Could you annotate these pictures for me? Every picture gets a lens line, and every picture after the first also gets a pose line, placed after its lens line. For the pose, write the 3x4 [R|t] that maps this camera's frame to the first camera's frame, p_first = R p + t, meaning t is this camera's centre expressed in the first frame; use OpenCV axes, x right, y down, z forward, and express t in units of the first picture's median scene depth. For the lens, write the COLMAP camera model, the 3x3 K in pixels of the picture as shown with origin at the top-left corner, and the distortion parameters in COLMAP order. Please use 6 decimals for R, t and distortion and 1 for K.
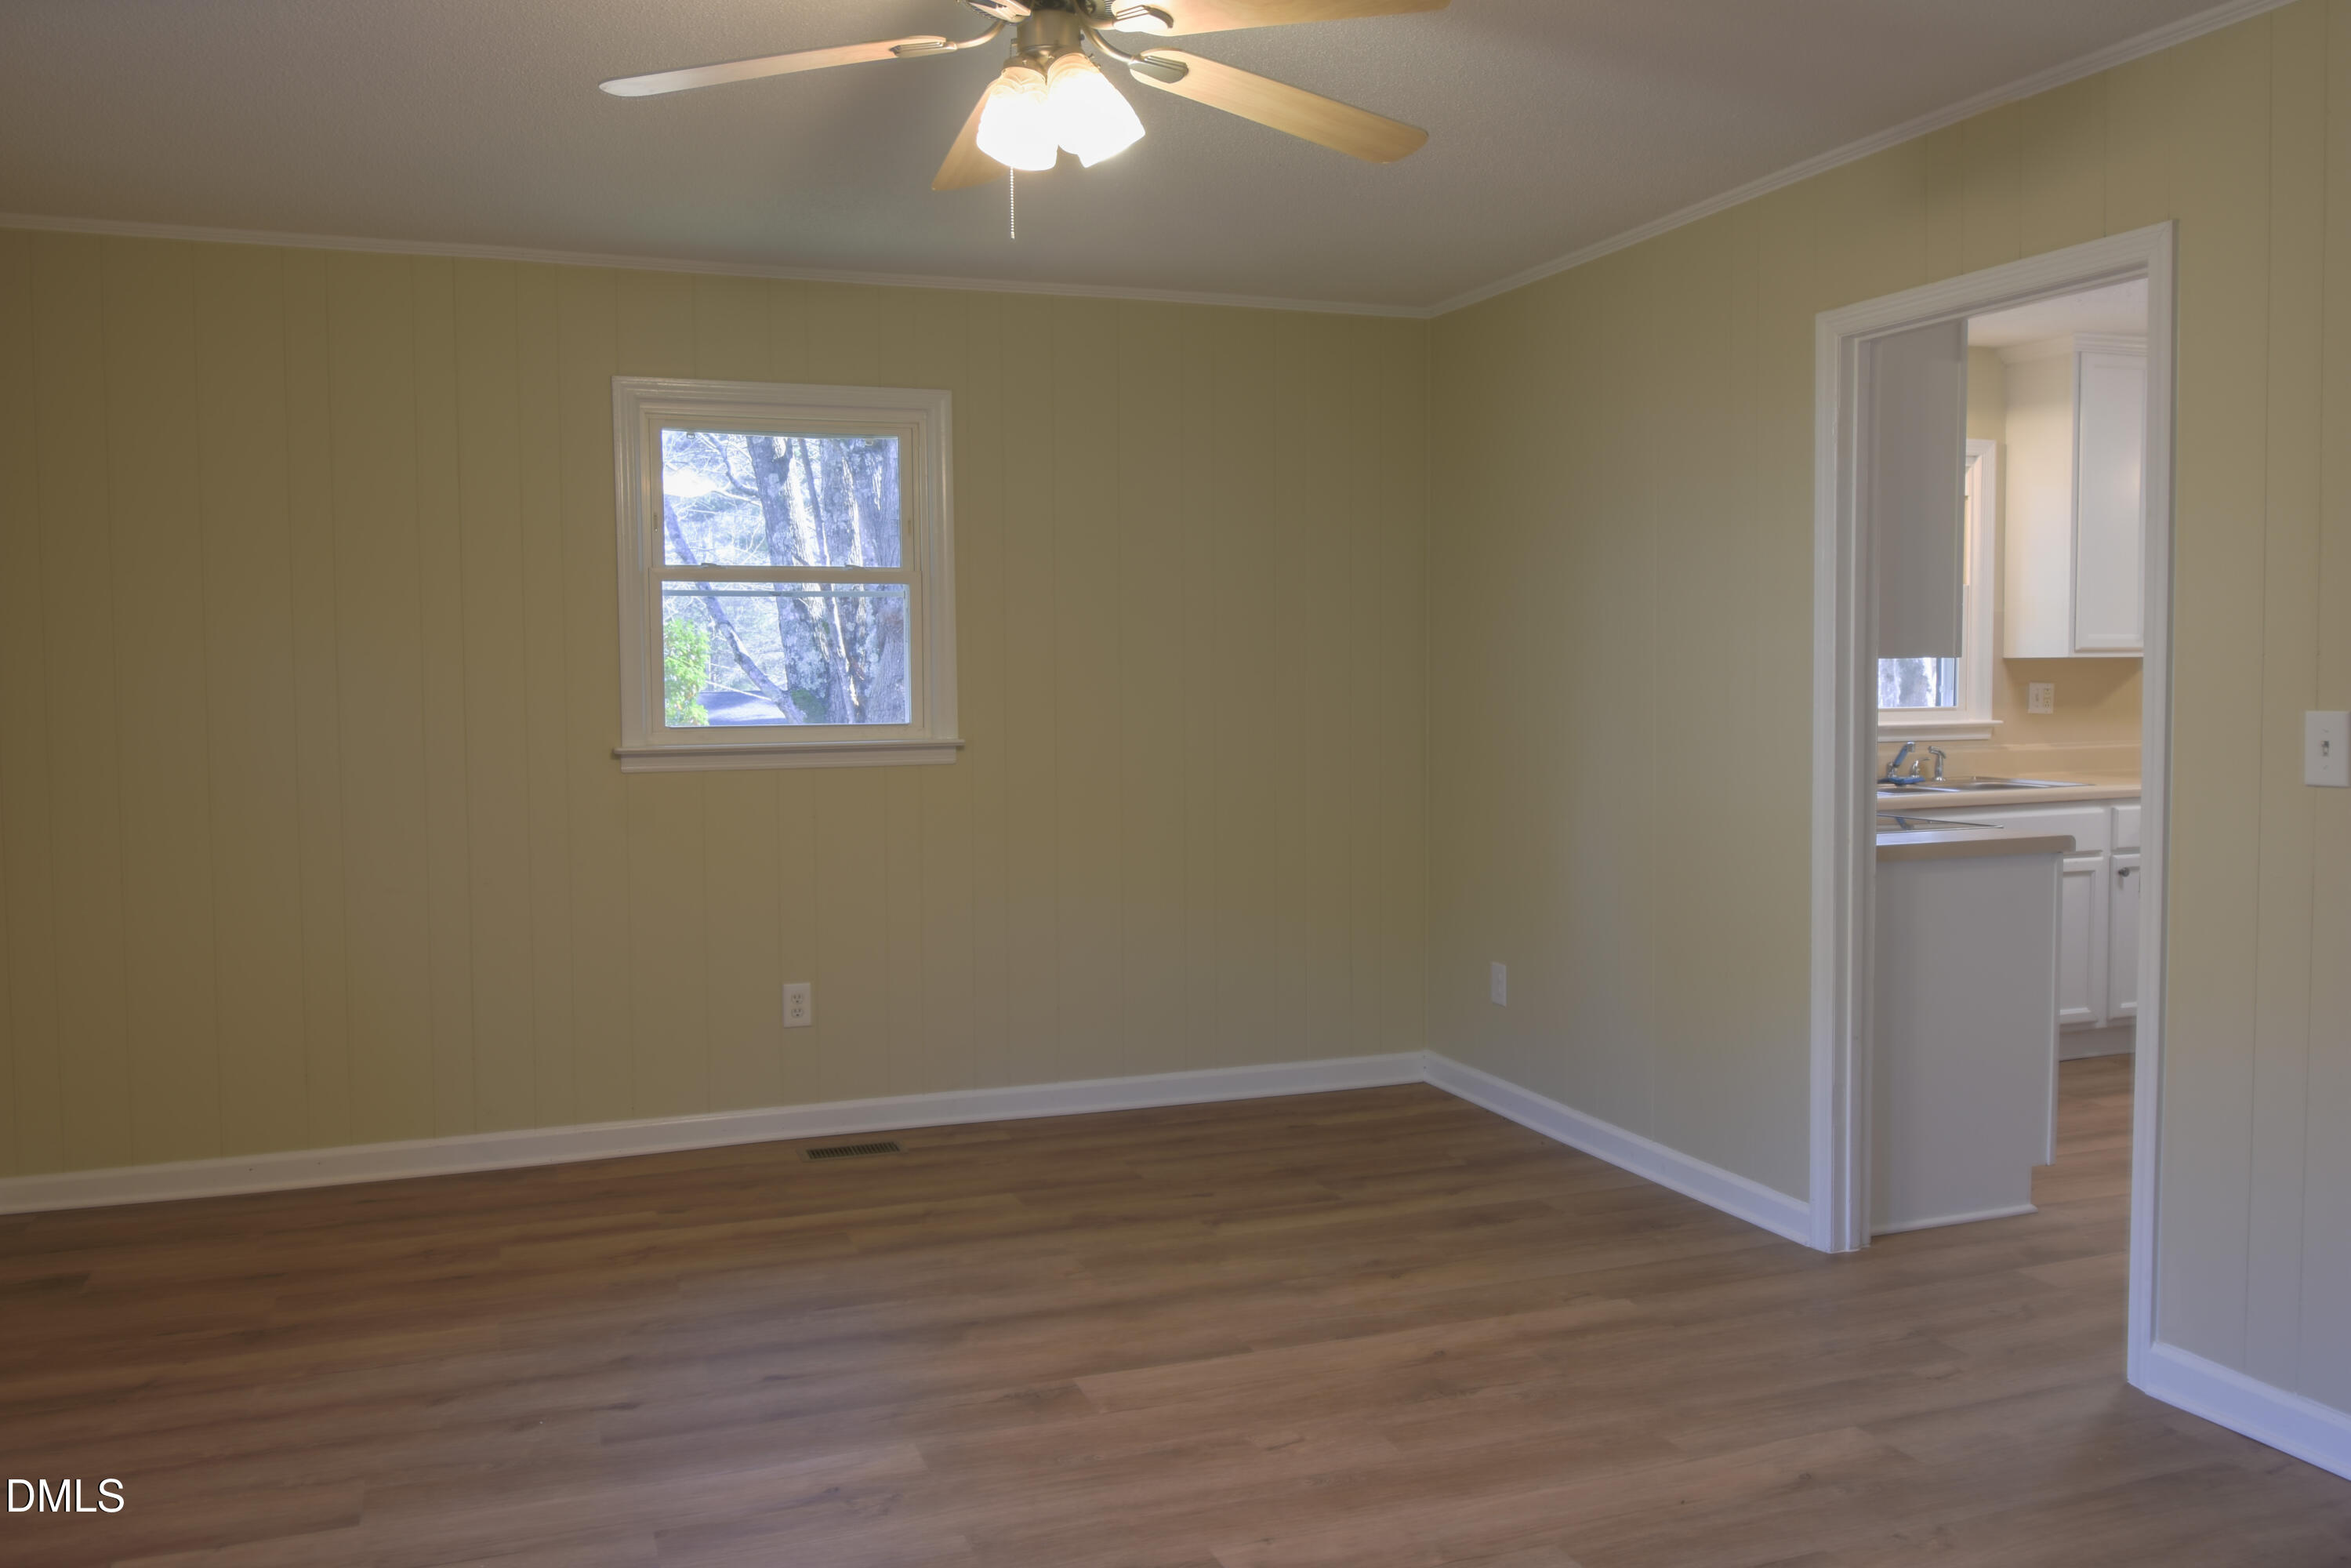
lens RADIAL K [[1868.7, 0, 1203.2], [0, 1868.7, 775.1], [0, 0, 1]] dist [-0.005737, -0.002815]
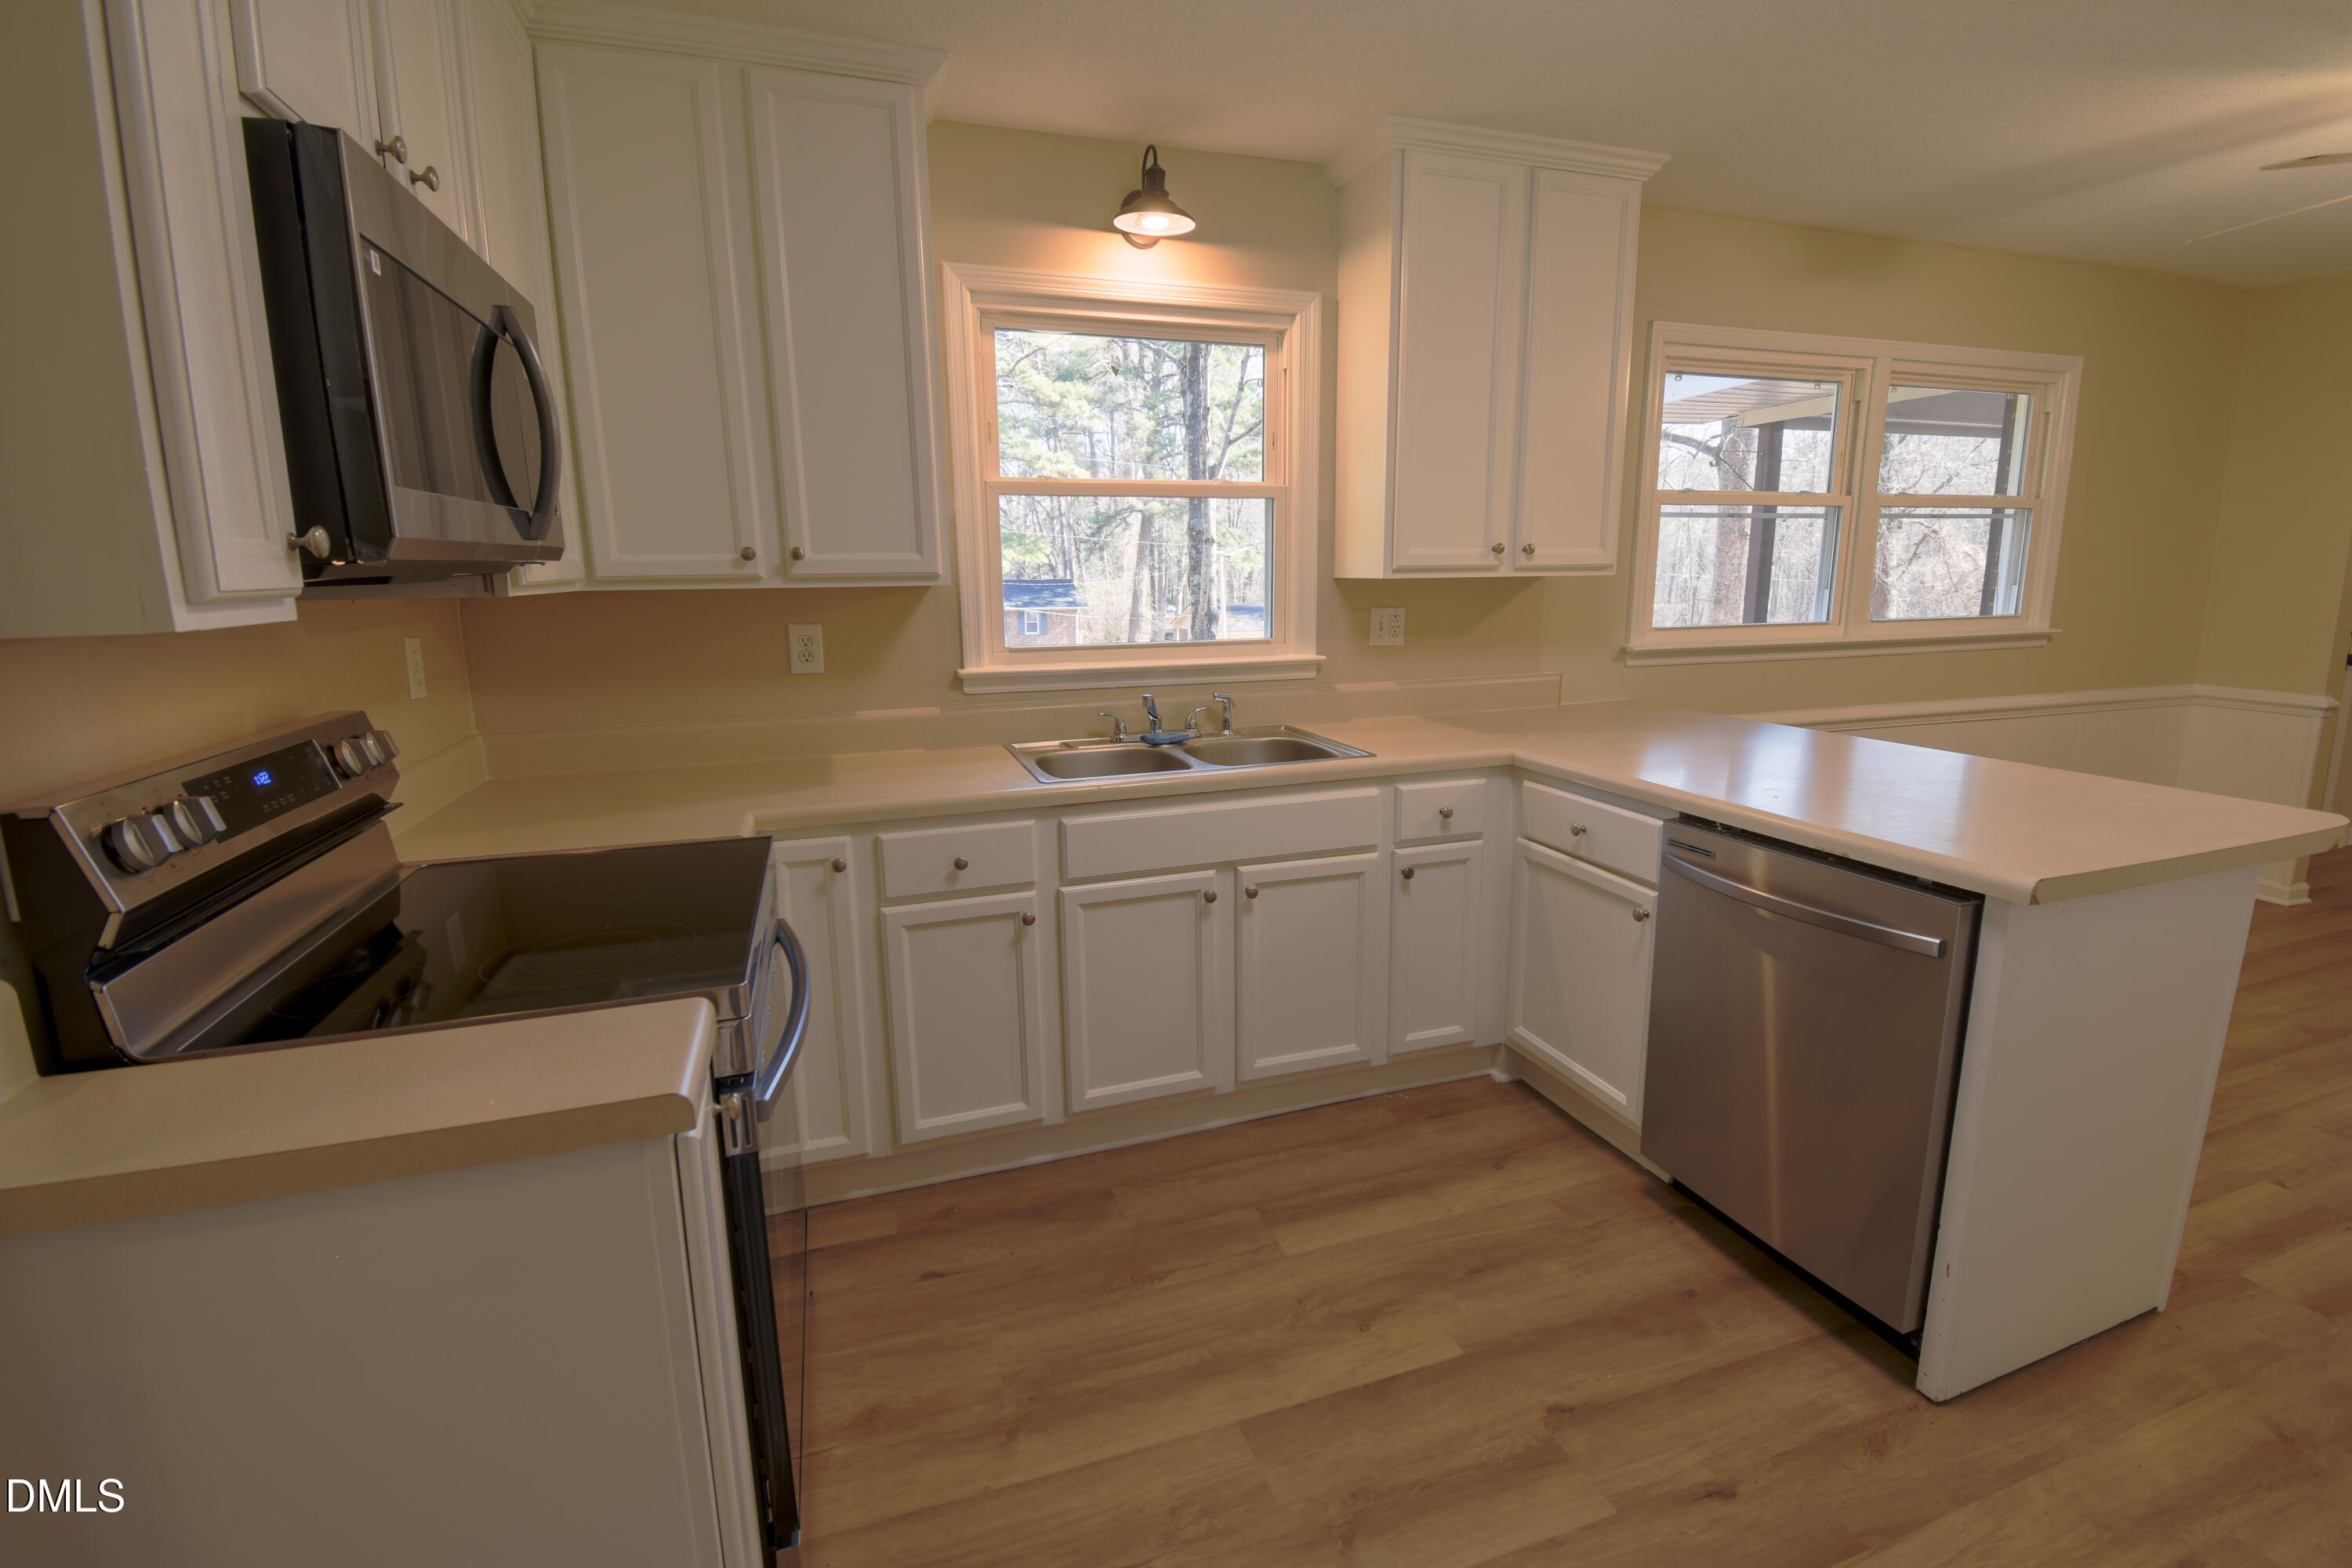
lens RADIAL K [[1061.7, 0, 1188.2], [0, 1061.7, 776.1], [0, 0, 1]] dist [0.018521, -0.027563]
pose [[0.999258, 0.002433, -0.038432, 0.694908], [0.002933, 0.990294, 0.138959, -0.075998], [0.038397, -0.138969, 0.989552, 0.955899]]
